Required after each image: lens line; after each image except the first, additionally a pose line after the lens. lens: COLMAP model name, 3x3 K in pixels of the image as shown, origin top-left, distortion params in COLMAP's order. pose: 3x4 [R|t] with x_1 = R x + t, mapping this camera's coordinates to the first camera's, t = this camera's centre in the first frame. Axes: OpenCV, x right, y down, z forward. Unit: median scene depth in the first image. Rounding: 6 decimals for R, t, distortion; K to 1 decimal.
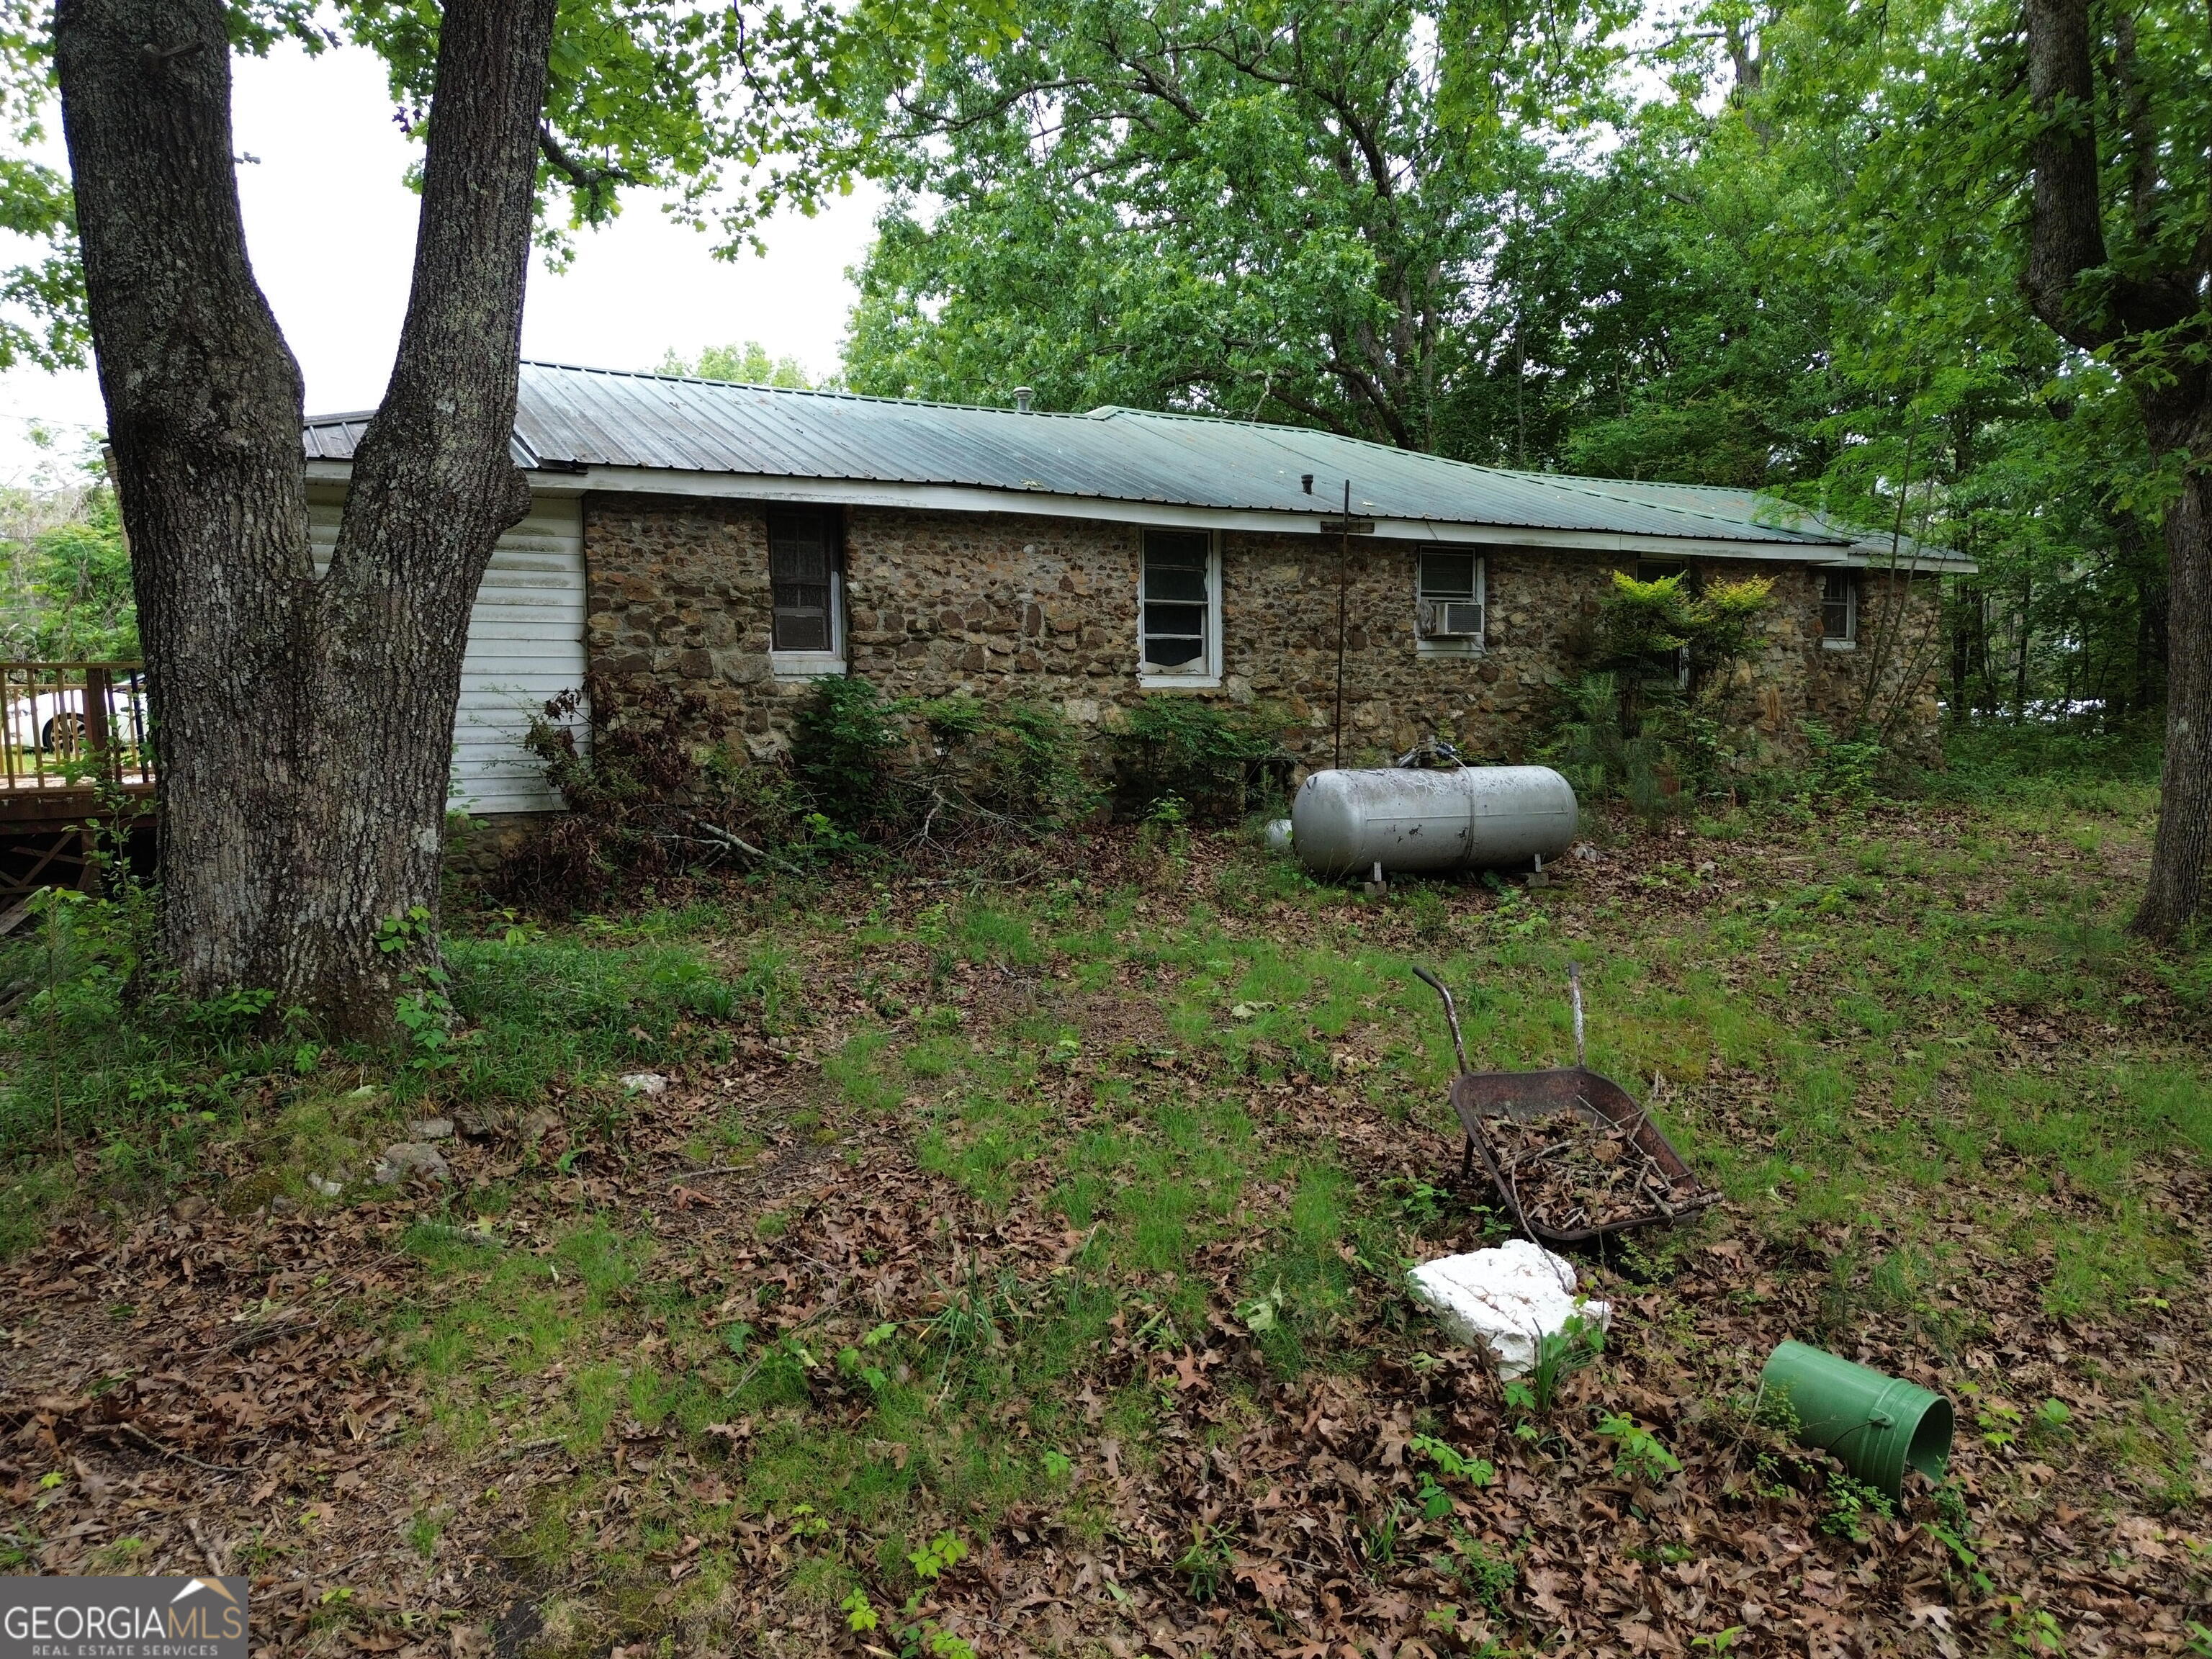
lens RADIAL K [[1567.4, 0, 1094.6], [0, 1567.4, 834.4], [0, 0, 1]] dist [0.033919, -0.004077]
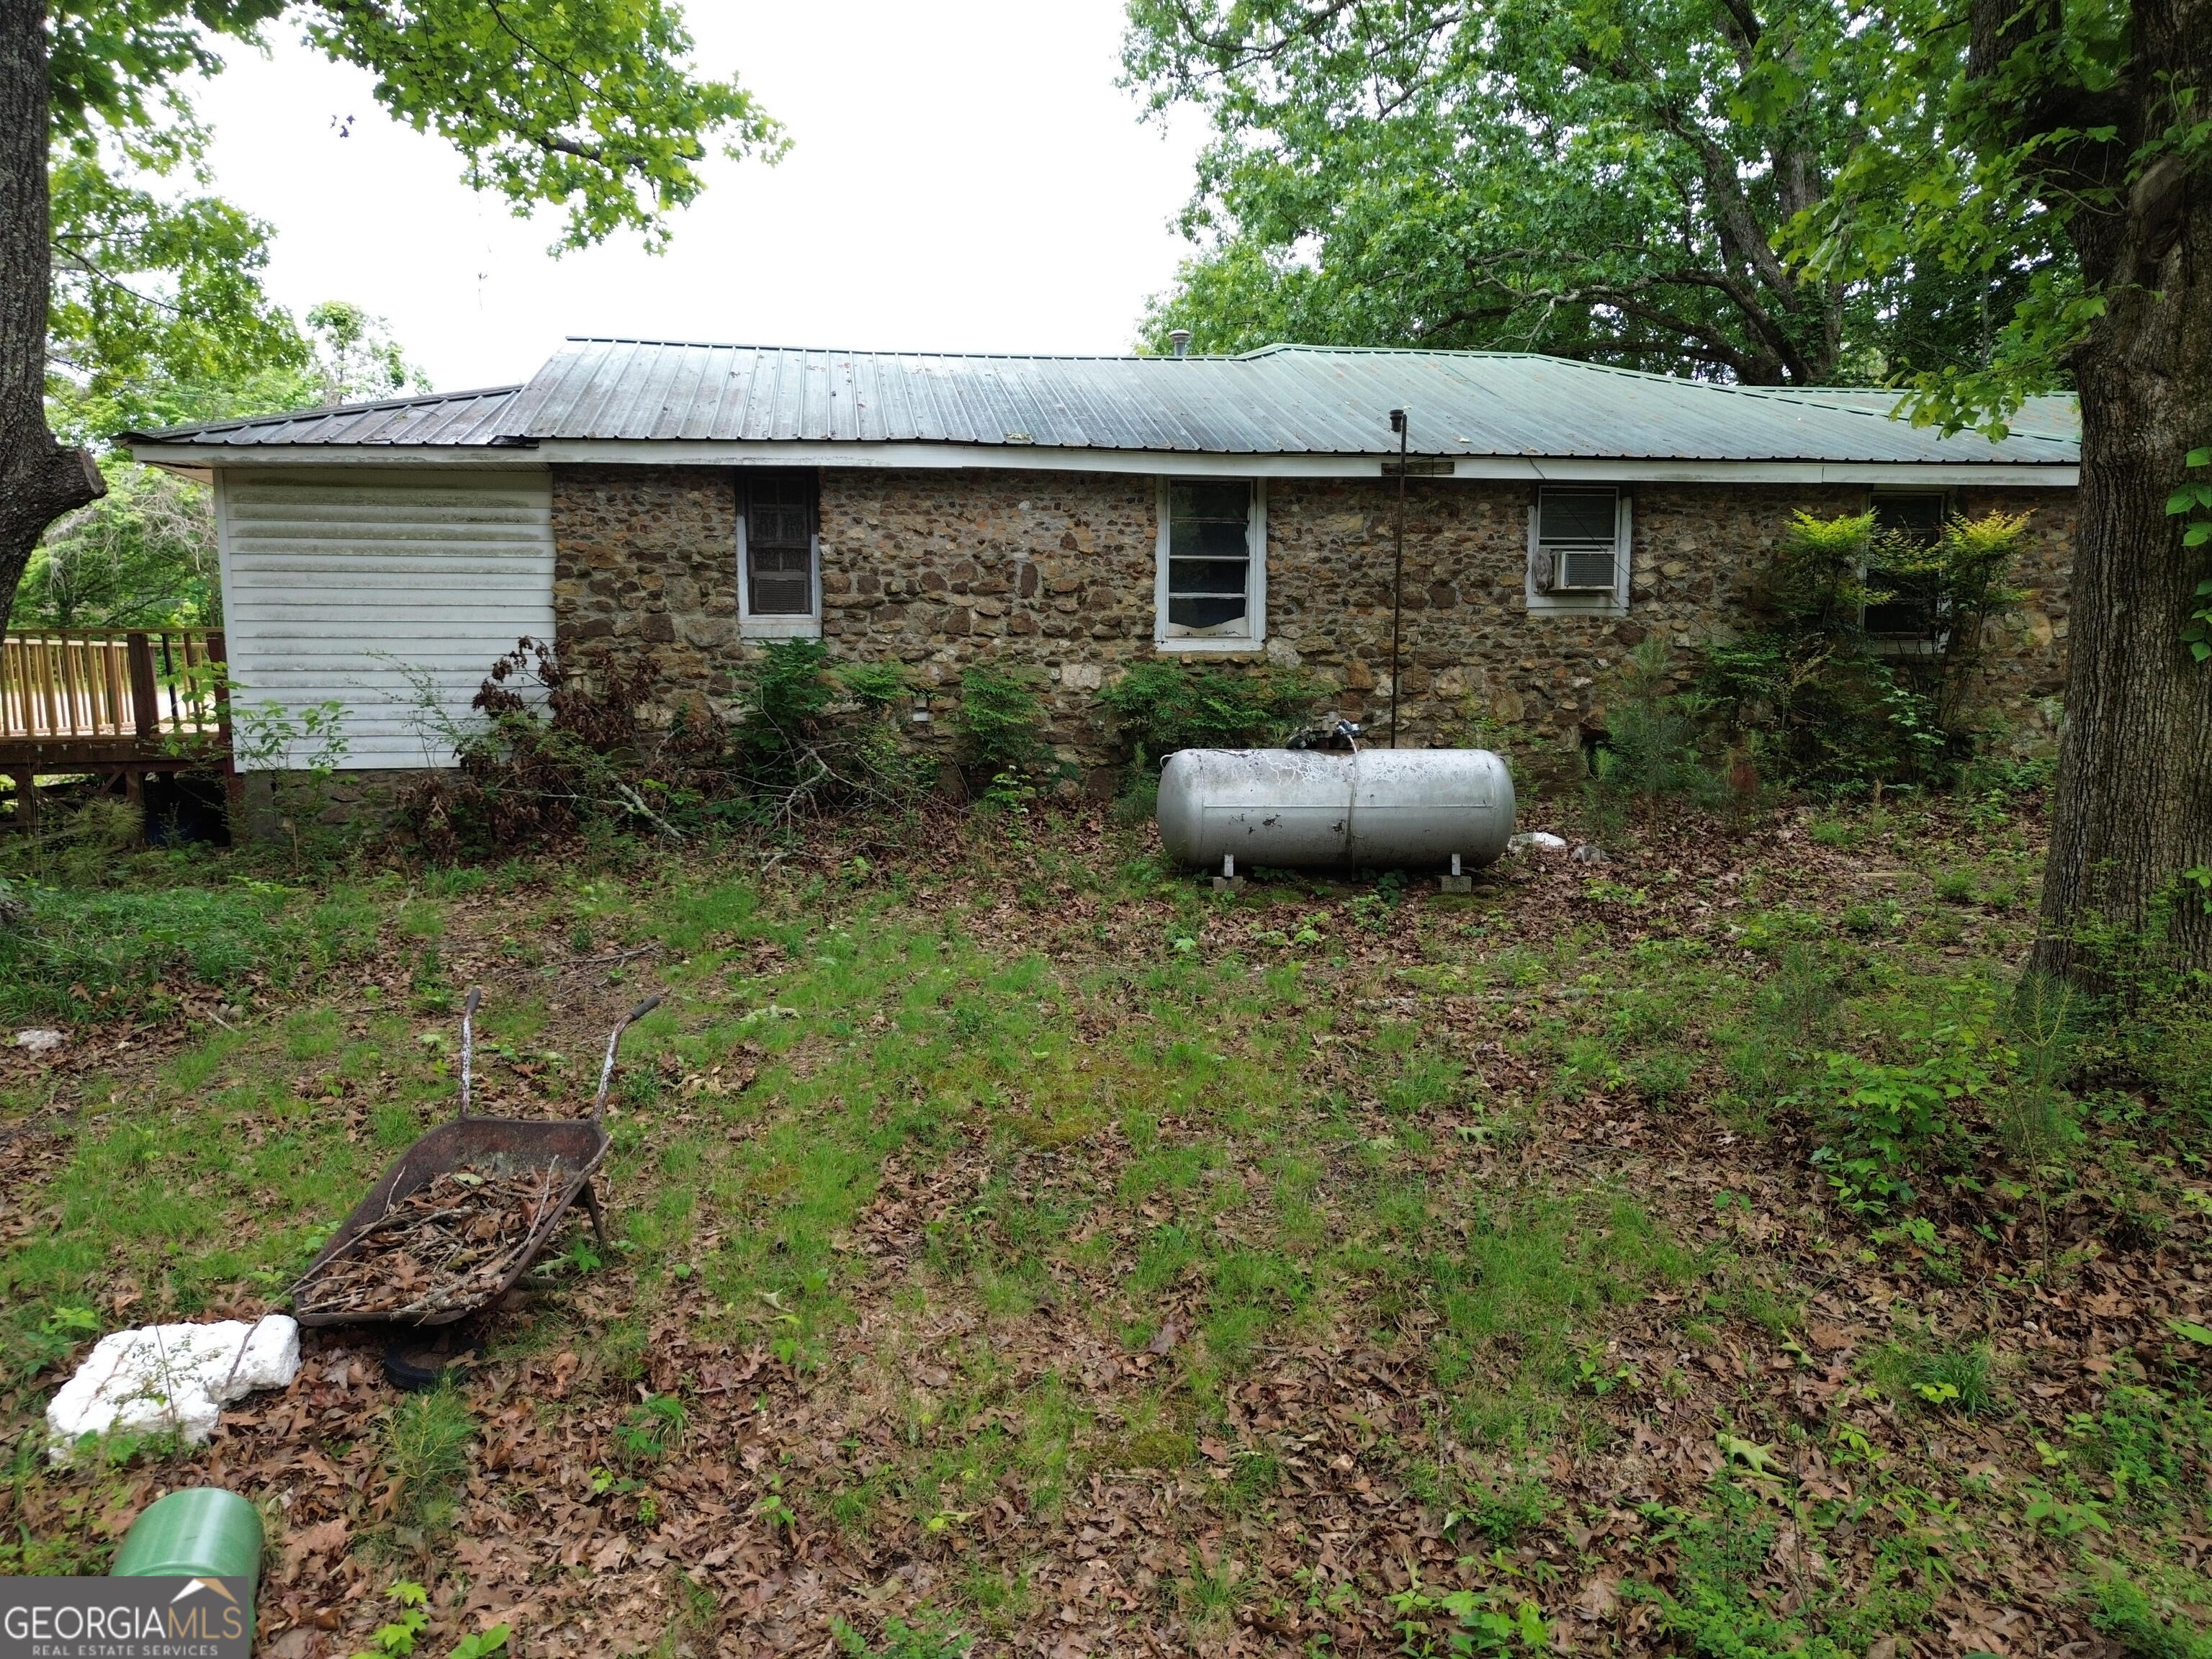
lens RADIAL K [[1567.4, 0, 1105.1], [0, 1567.4, 830.8], [0, 0, 1]] dist [0.033919, -0.004077]
pose [[0.933639, 0.045453, -0.355320, 0.347472], [-0.035044, 0.998749, 0.035679, -0.020067], [0.356498, -0.020860, 0.934063, 0.121515]]
